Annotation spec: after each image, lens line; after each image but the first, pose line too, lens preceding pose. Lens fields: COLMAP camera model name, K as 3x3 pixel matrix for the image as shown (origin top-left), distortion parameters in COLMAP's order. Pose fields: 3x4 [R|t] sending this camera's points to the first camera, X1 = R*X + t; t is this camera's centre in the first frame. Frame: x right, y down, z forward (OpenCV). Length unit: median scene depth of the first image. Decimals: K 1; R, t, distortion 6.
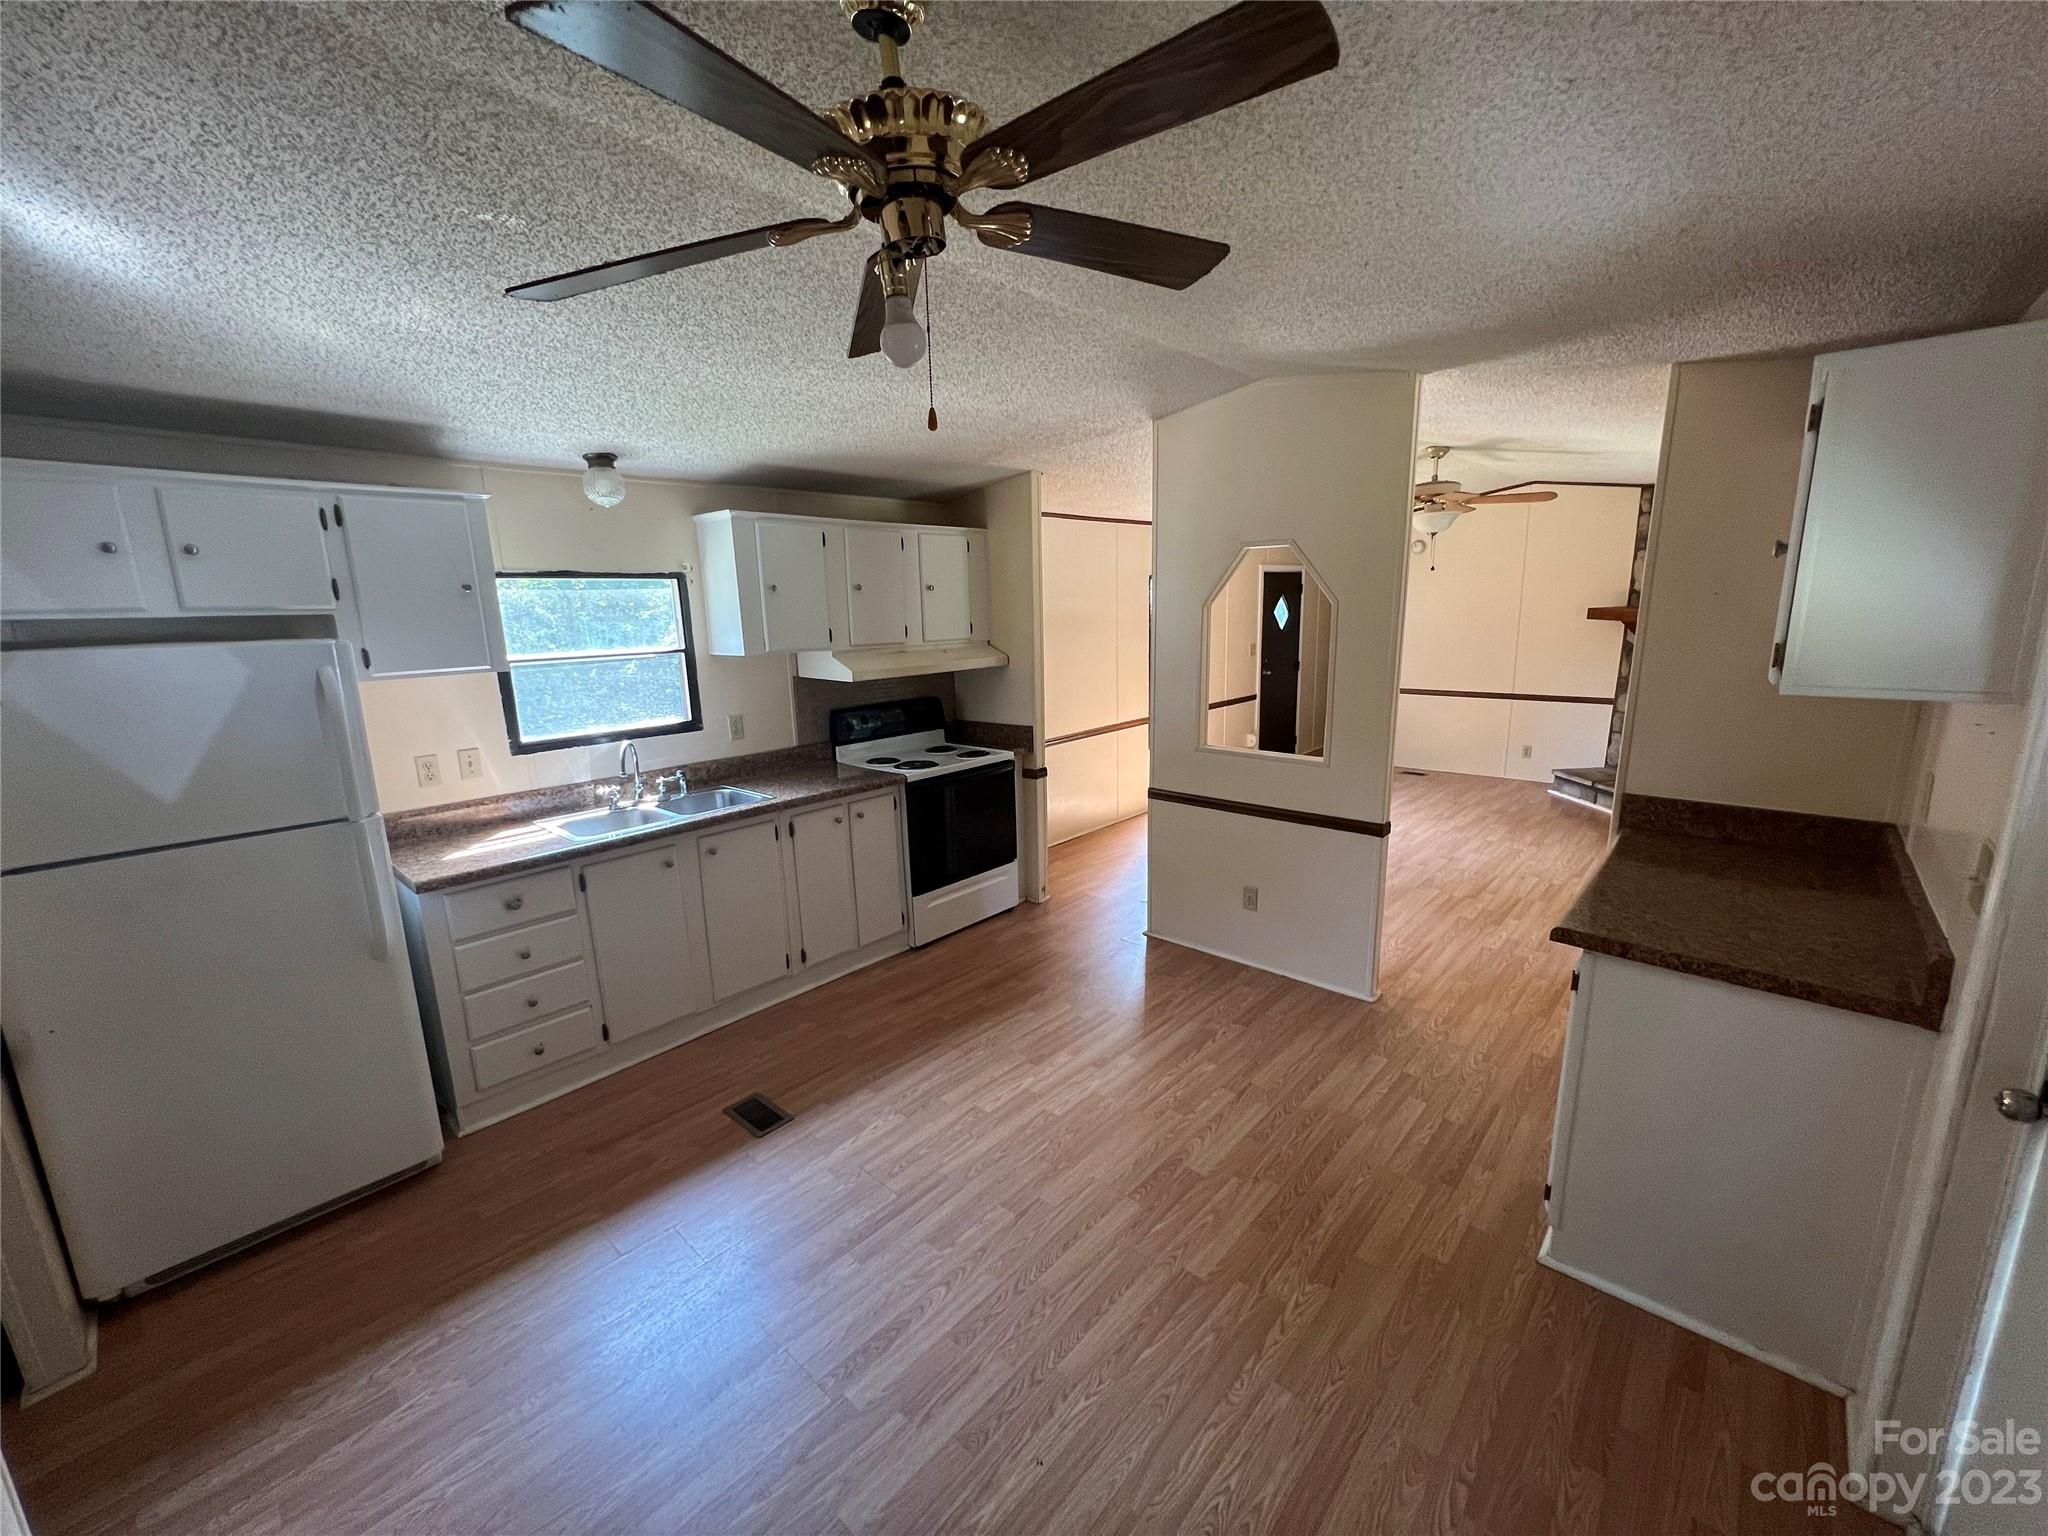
lens RADIAL K [[818.4, 0, 1023.1], [0, 818.4, 778.4], [0, 0, 1]] dist [0.001249, 0.000194]
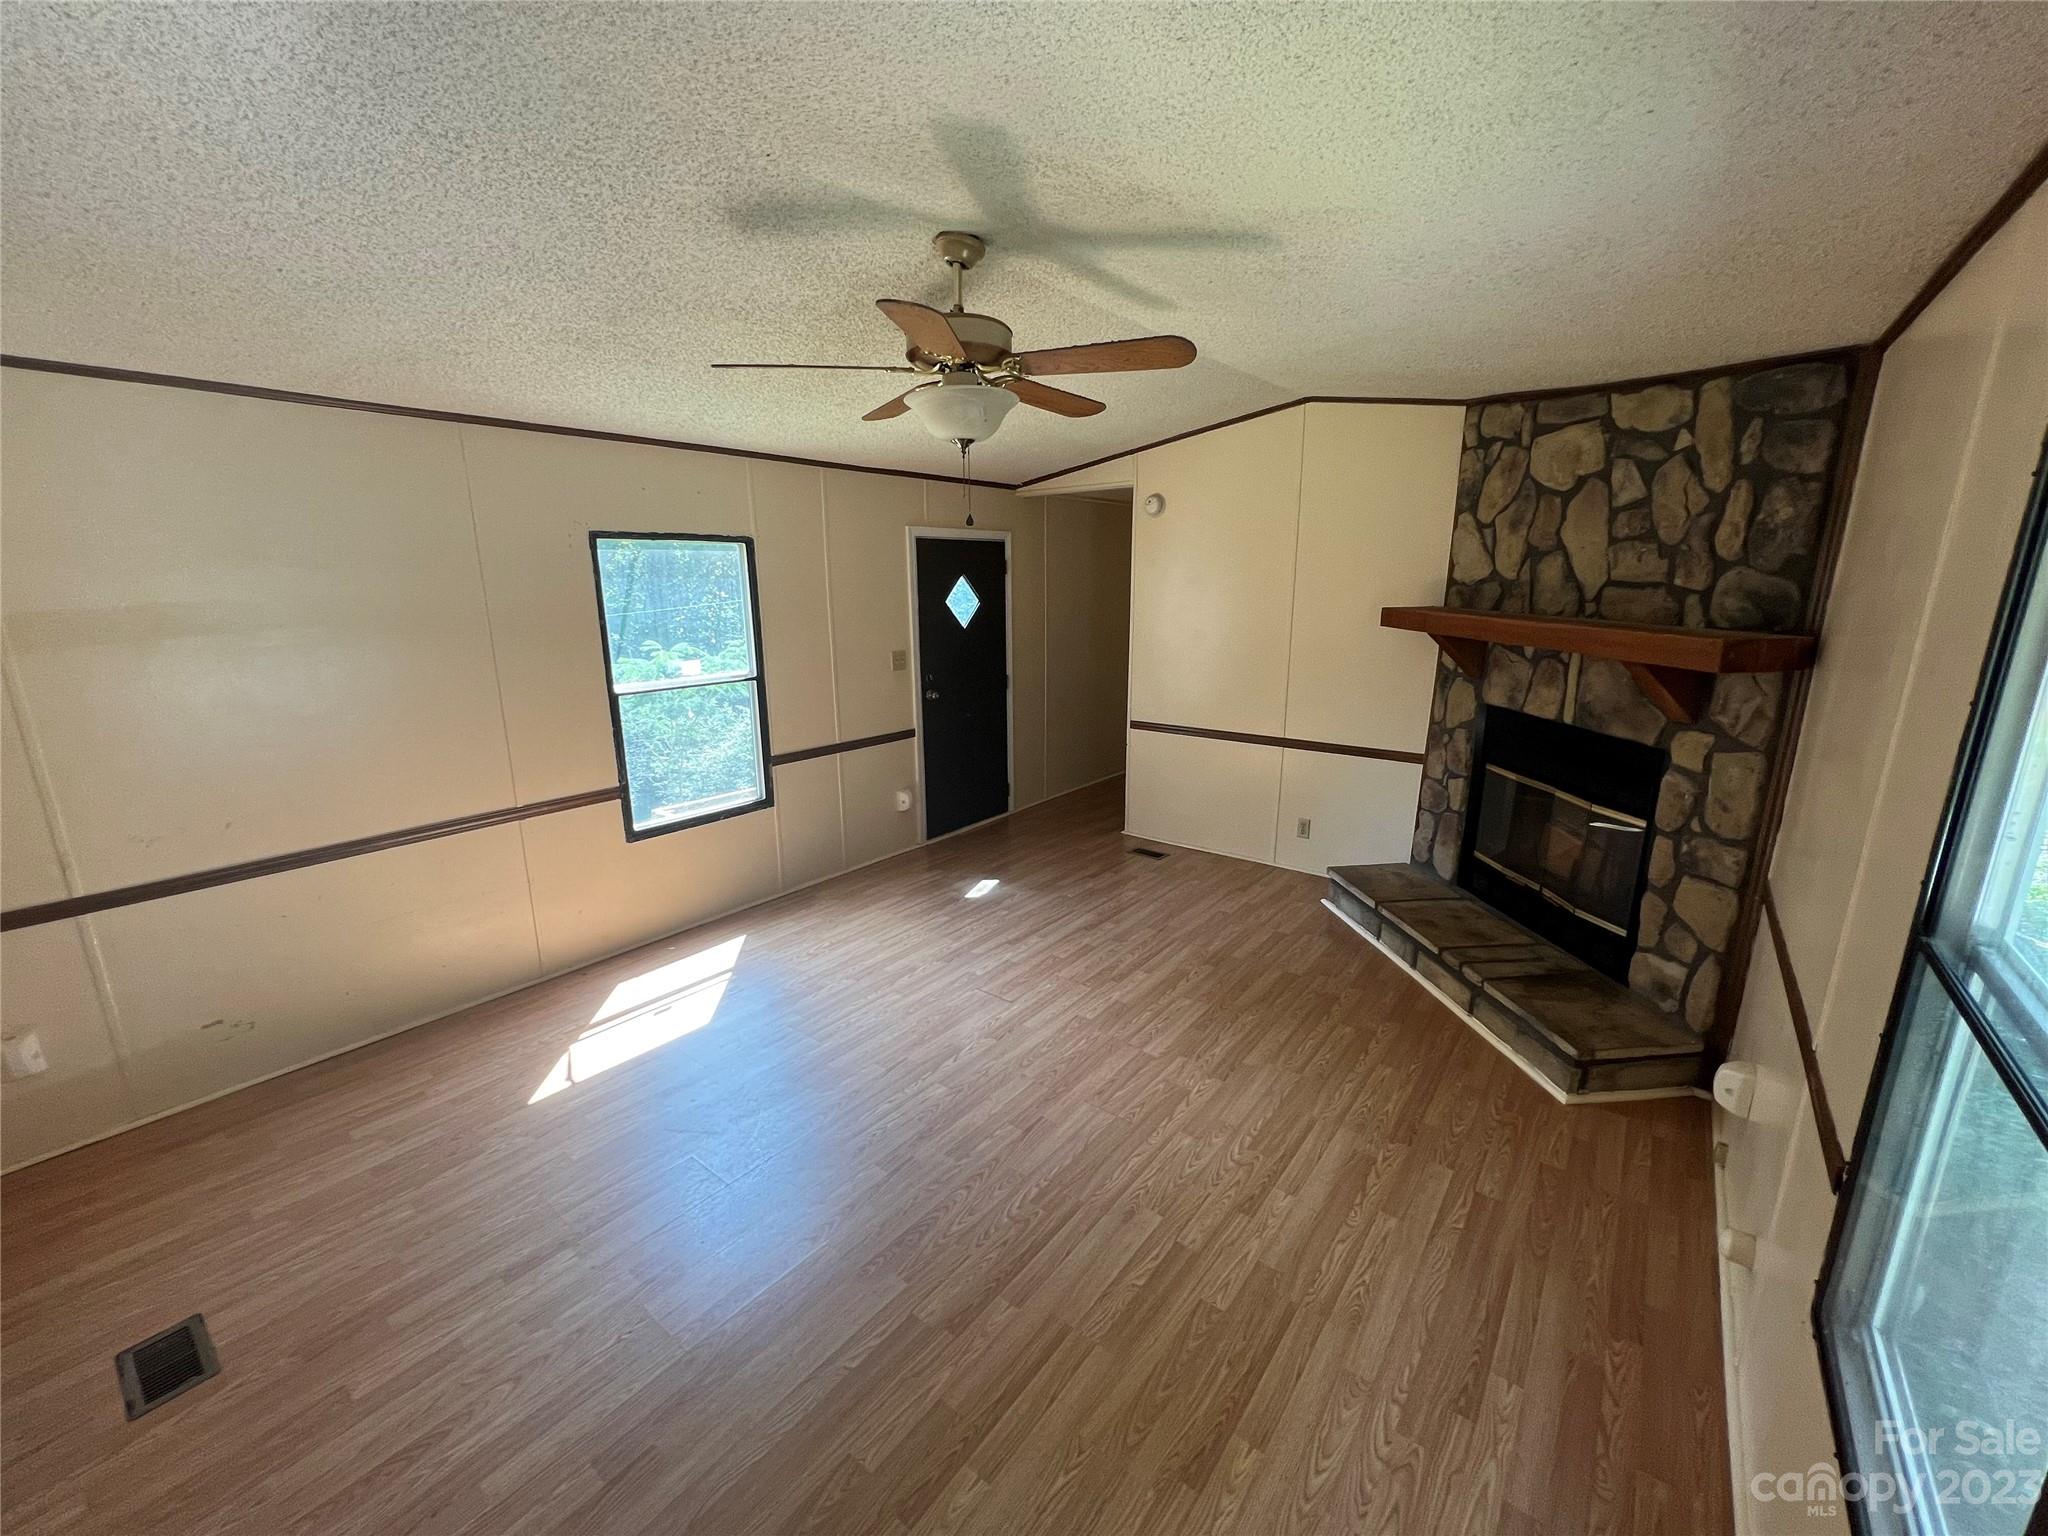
lens RADIAL K [[818.4, 0, 1019.3], [0, 818.4, 769.0], [0, 0, 1]] dist [0.001249, 0.000194]
pose [[0.997557, 0.005321, 0.069651, 0.595287], [-0.006304, 0.999884, 0.013900, -0.148468], [-0.069569, -0.014305, 0.997475, 0.644594]]
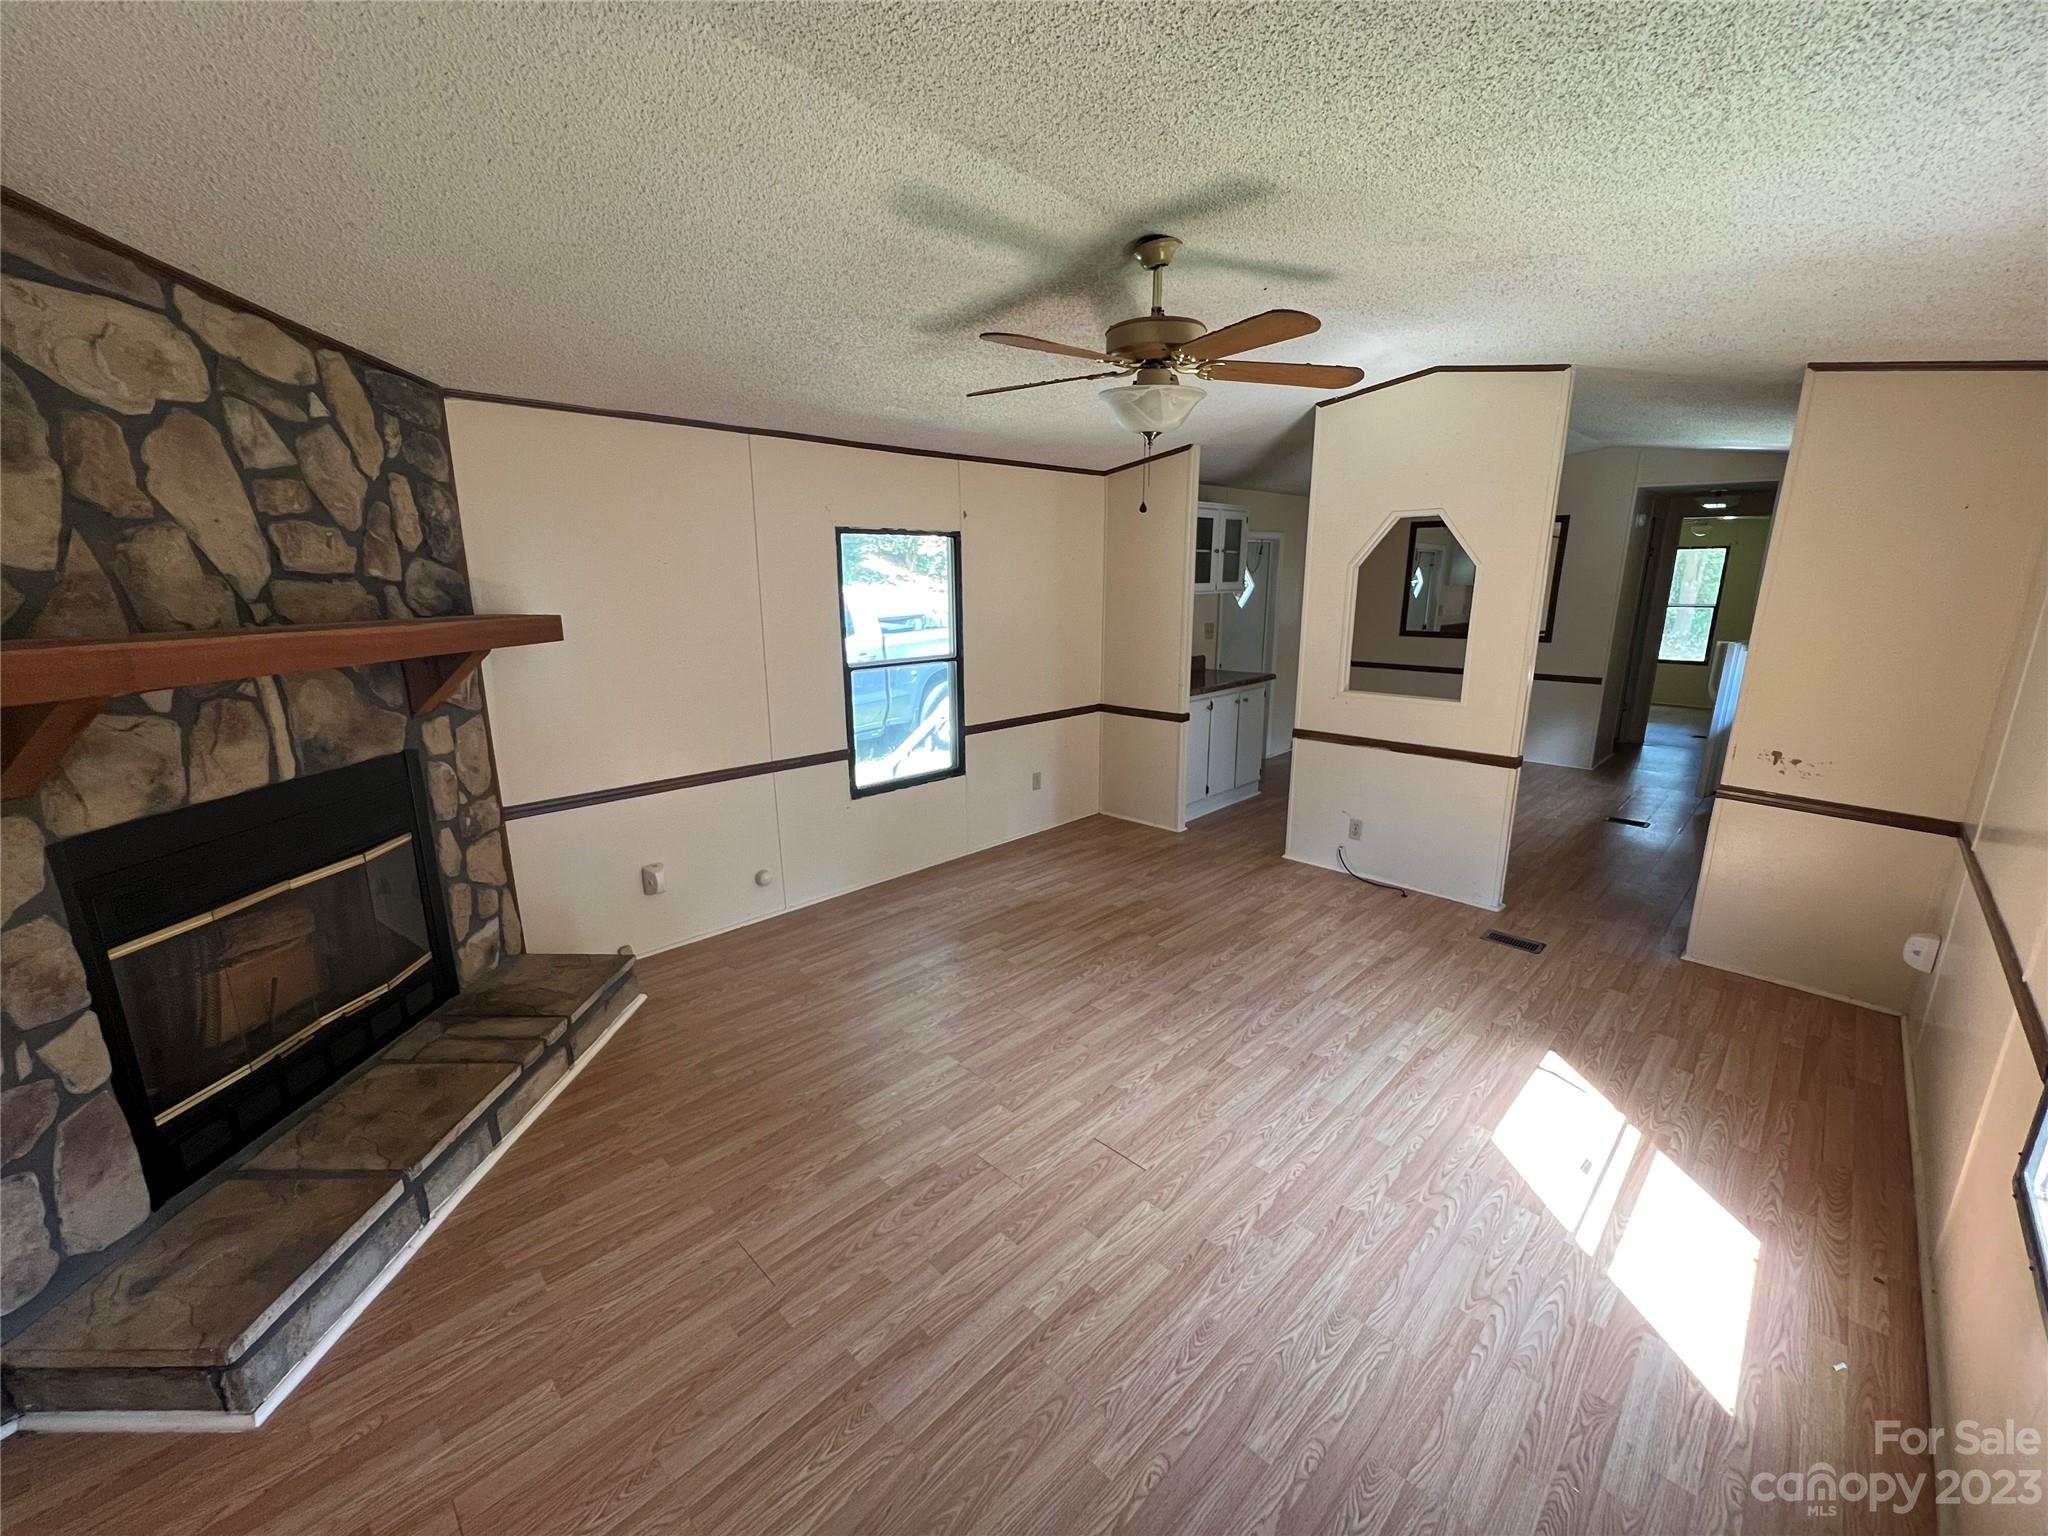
lens RADIAL K [[822.9, 0, 1027.8], [0, 822.9, 772.9], [0, 0, 1]] dist [-0.003906, 0.000208]
pose [[-0.998597, 0.019274, 0.049326, 0.656377], [0.038984, 0.897951, 0.438365, -0.397487], [-0.035844, 0.439673, -0.897443, 1.813443]]
